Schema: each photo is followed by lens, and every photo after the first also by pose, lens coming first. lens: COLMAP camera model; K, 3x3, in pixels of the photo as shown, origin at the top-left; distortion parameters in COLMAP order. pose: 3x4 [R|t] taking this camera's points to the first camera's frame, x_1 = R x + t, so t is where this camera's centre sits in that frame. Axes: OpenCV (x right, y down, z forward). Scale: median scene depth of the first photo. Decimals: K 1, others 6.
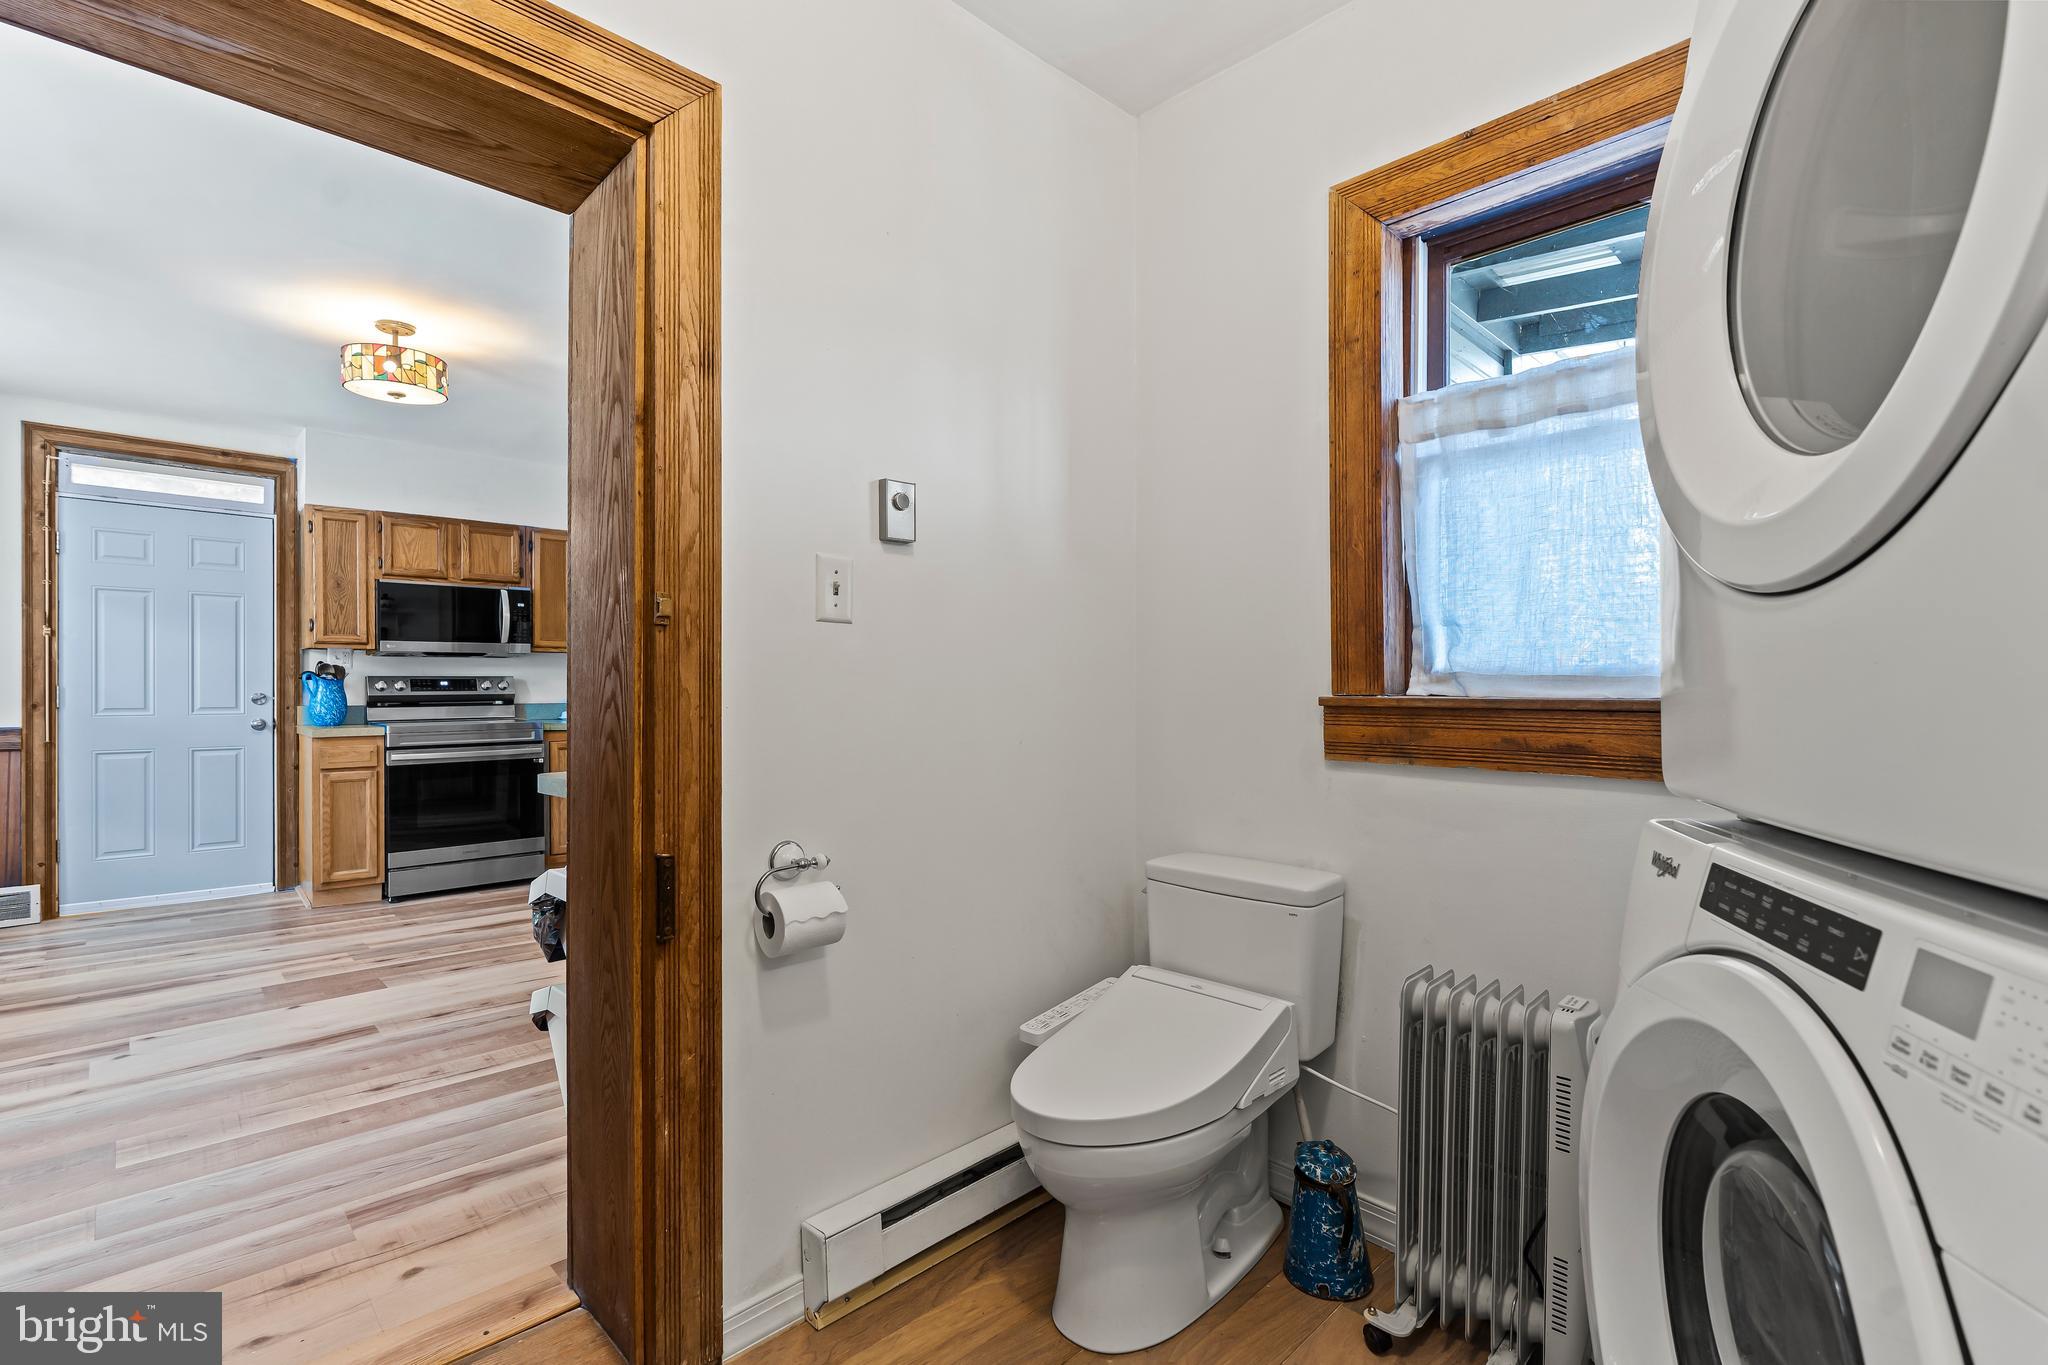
lens RADIAL K [[936.6, 0, 1031.1], [0, 936.6, 694.2], [0, 0, 1]] dist [-0.005833, 0.000964]
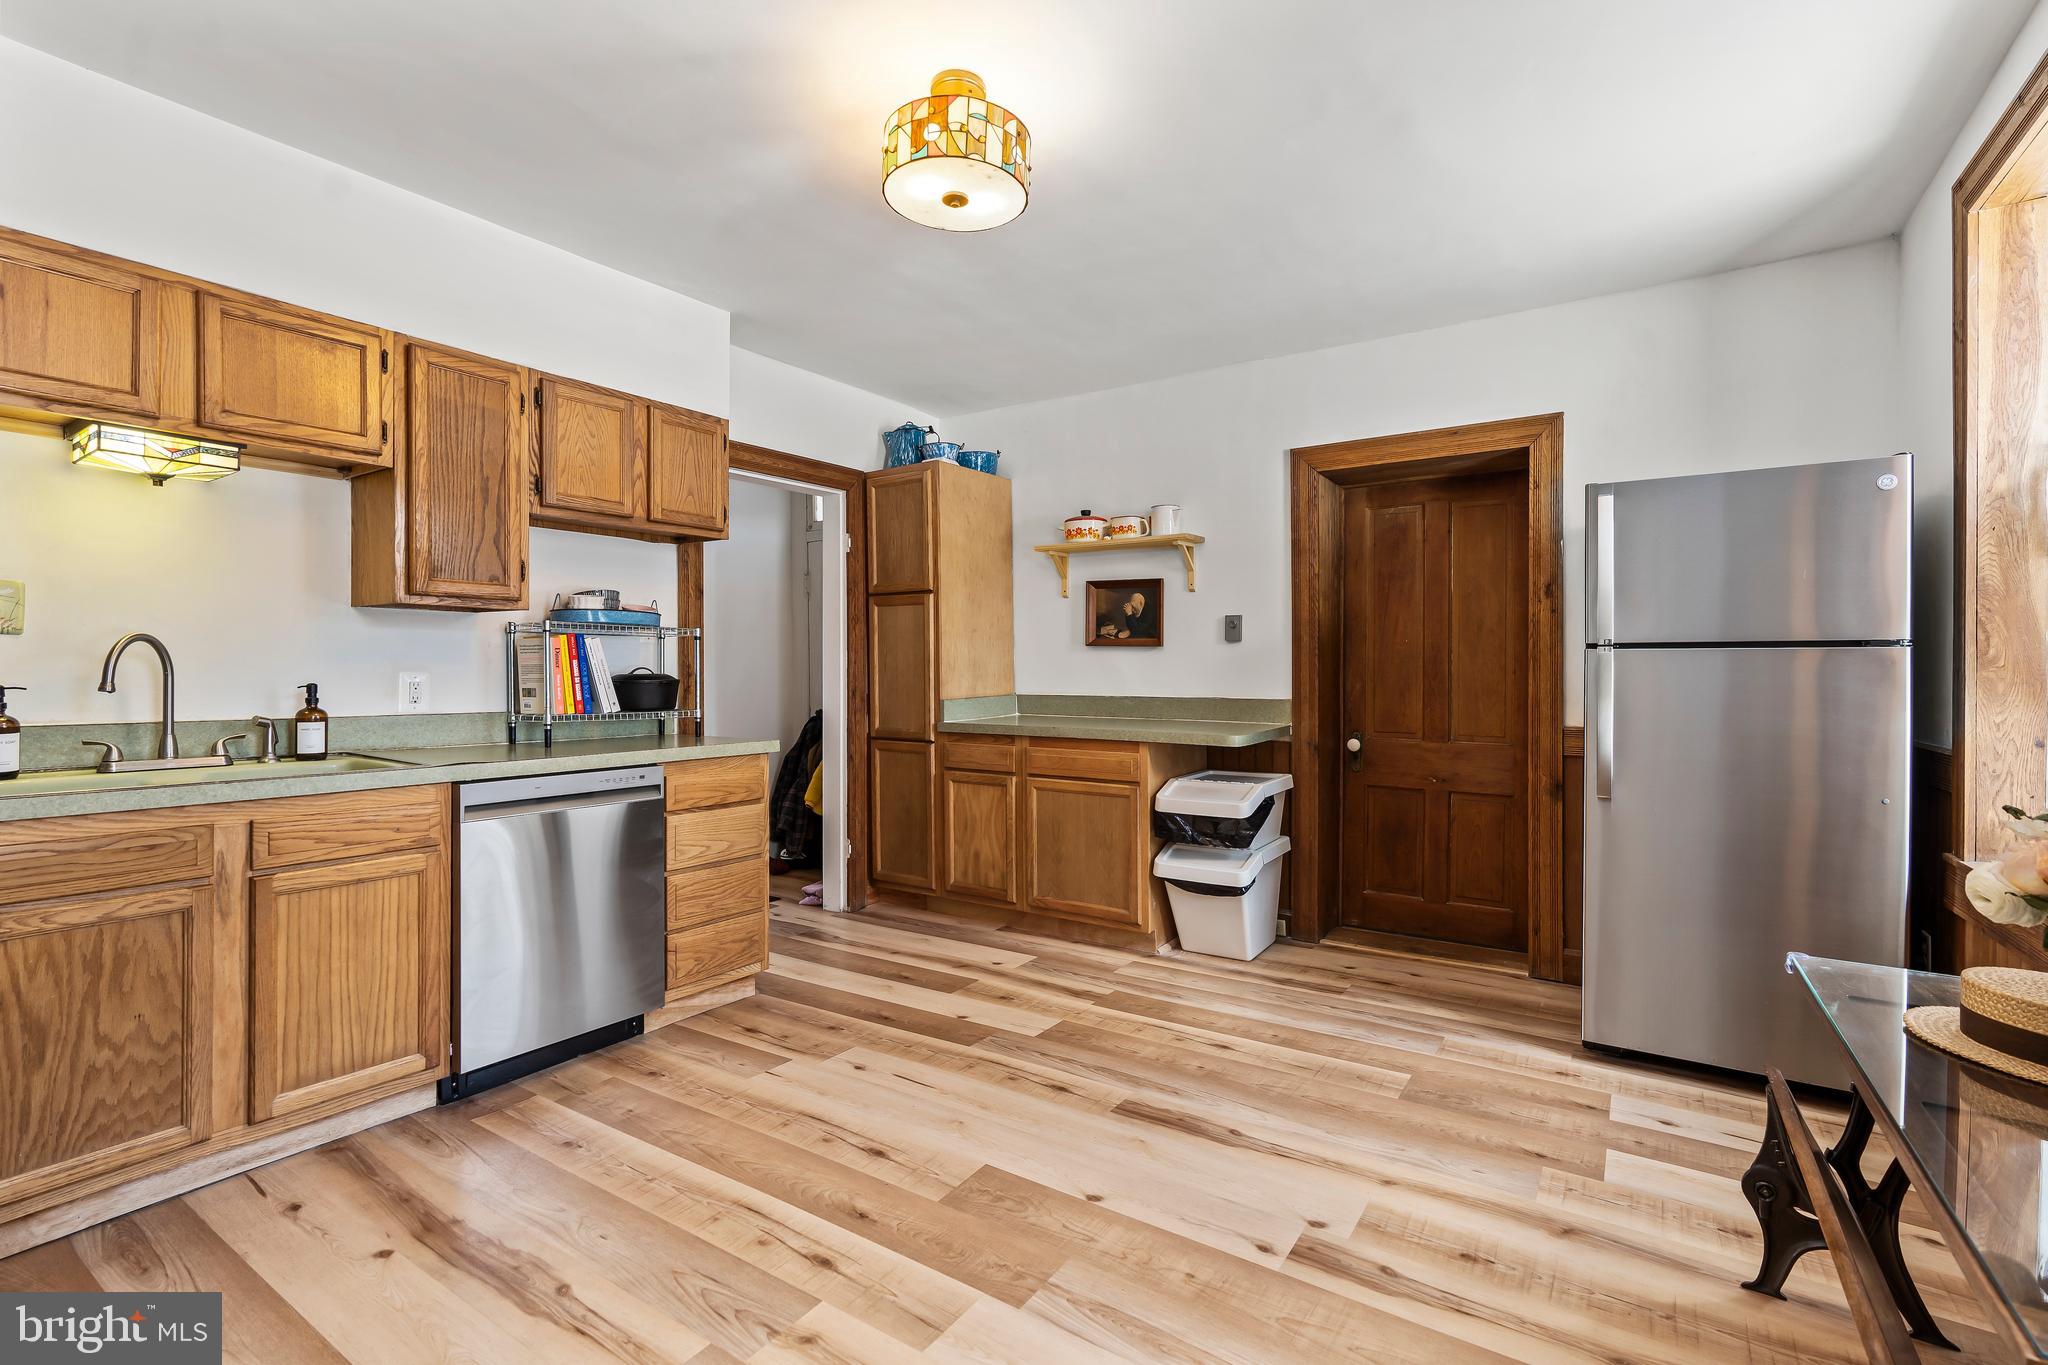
lens RADIAL K [[936.6, 0, 1031.1], [0, 936.6, 694.2], [0, 0, 1]] dist [-0.005833, 0.000964]
pose [[-0.215622, -0.021966, 0.976230, -0.900070], [0.004451, 0.999714, 0.023478, -0.011326], [-0.976467, 0.009408, -0.215462, 0.761928]]
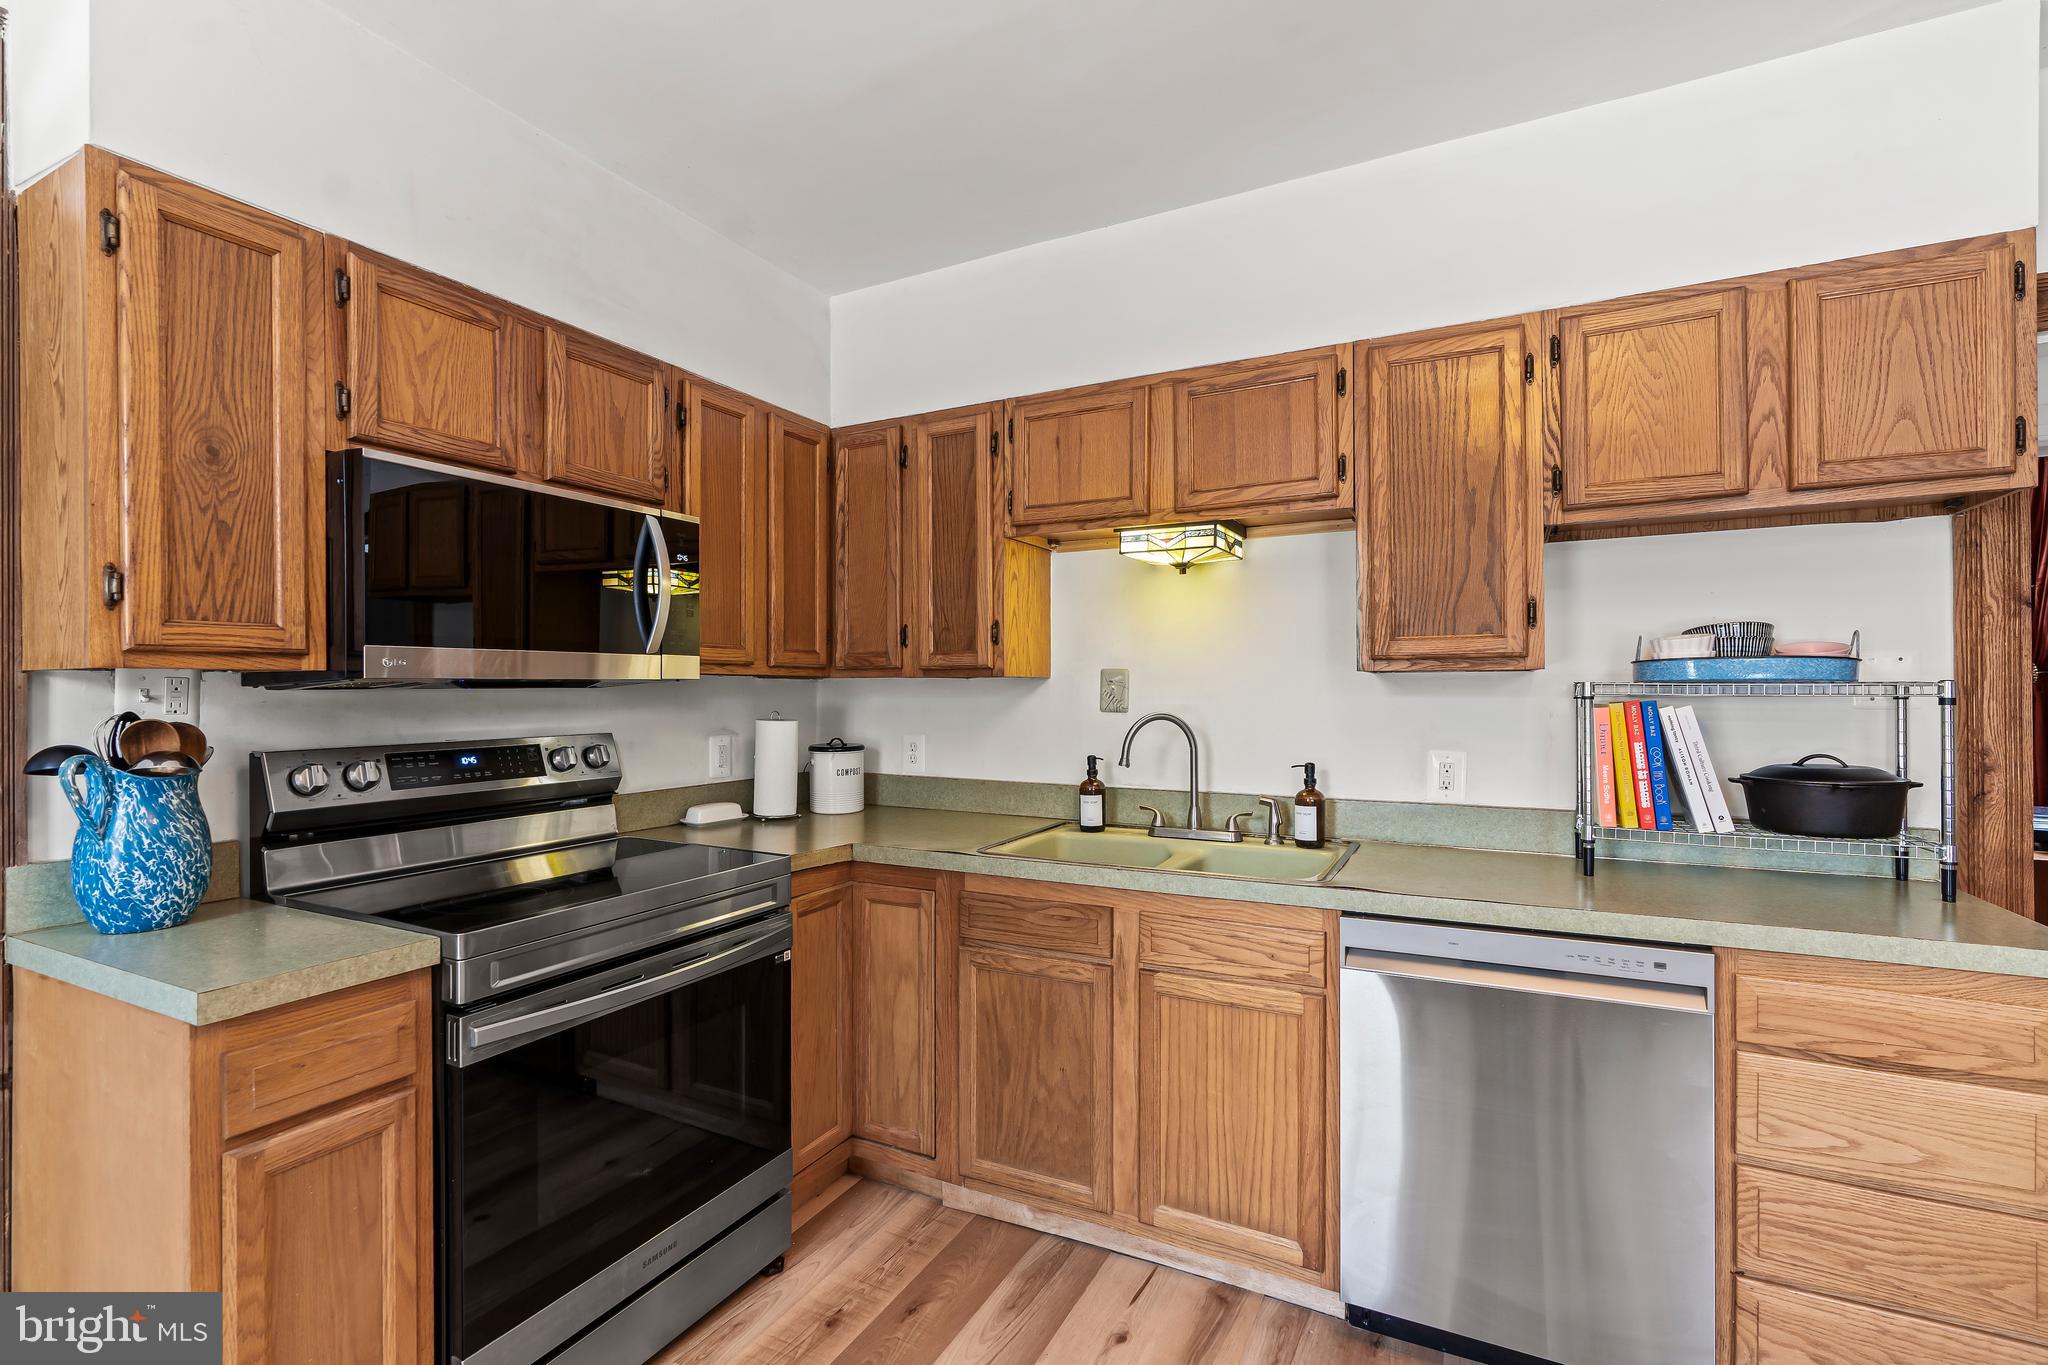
lens RADIAL K [[936.6, 0, 1031.1], [0, 936.6, 694.2], [0, 0, 1]] dist [-0.005833, 0.000964]
pose [[0.944240, -0.002227, 0.329251, -0.600900], [0.003341, 0.999990, -0.002818, -0.039964], [-0.329242, 0.003761, 0.944238, 0.643643]]
